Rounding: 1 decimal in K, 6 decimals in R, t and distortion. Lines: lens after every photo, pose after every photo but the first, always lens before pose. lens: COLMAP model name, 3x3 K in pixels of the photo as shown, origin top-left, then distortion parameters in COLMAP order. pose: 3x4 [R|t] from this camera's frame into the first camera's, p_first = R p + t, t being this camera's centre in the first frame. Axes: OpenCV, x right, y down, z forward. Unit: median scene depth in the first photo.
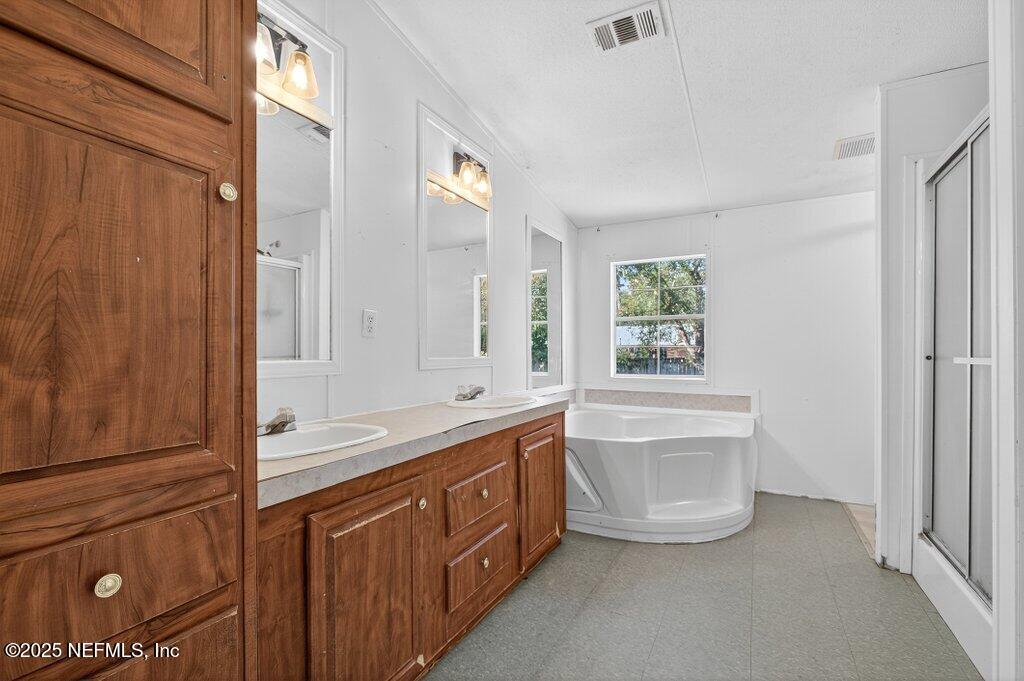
lens RADIAL K [[465.8, 0, 509.9], [0, 465.8, 348.1], [0, 0, 1]] dist [0.000748, -0.000190]
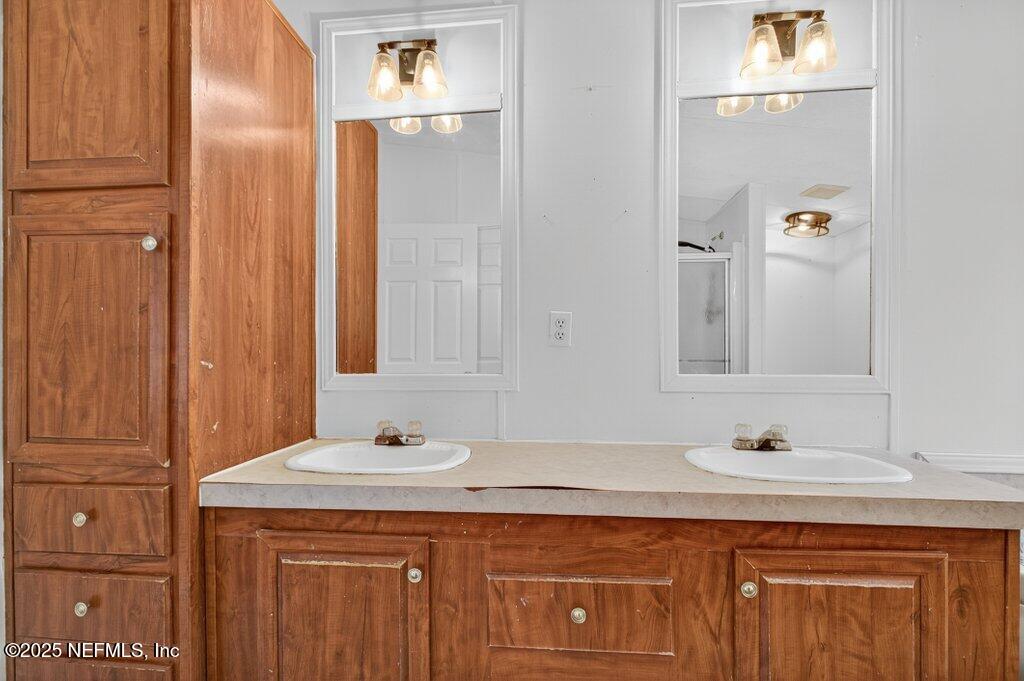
lens RADIAL K [[458.1, 0, 507.2], [0, 458.1, 355.9], [0, 0, 1]] dist [0.000645, 0.000615]
pose [[0.369506, 0.012711, -0.929142, 0.650037], [0.009220, 0.999807, 0.017344, -0.034255], [0.929183, -0.014975, 0.369317, 1.043452]]
